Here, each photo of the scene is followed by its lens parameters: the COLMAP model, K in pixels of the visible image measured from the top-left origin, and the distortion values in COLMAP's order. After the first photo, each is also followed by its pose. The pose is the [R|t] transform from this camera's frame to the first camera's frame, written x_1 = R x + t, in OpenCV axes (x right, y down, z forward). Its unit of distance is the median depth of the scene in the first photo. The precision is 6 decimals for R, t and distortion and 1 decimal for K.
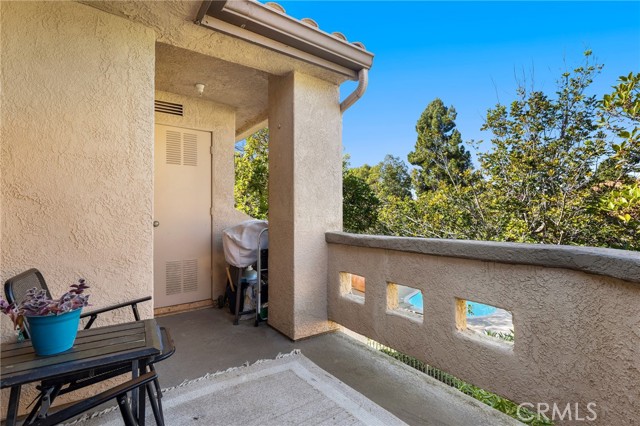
lens RADIAL K [[290.1, 0, 321.8], [0, 290.1, 213.5], [0, 0, 1]] dist [0.000937, -0.001500]
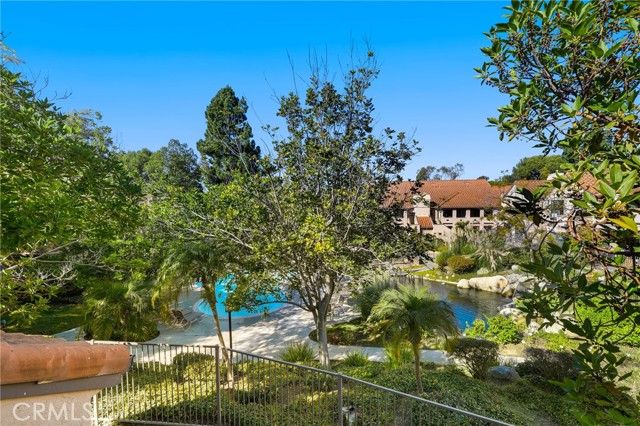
lens RADIAL K [[290.1, 0, 323.8], [0, 290.1, 214.7], [0, 0, 1]] dist [0.000937, -0.001500]
pose [[0.769028, -0.019463, 0.638919, 0.074766], [0.003416, 0.999647, 0.026340, -0.002503], [-0.639206, -0.018074, 0.768823, 0.196815]]
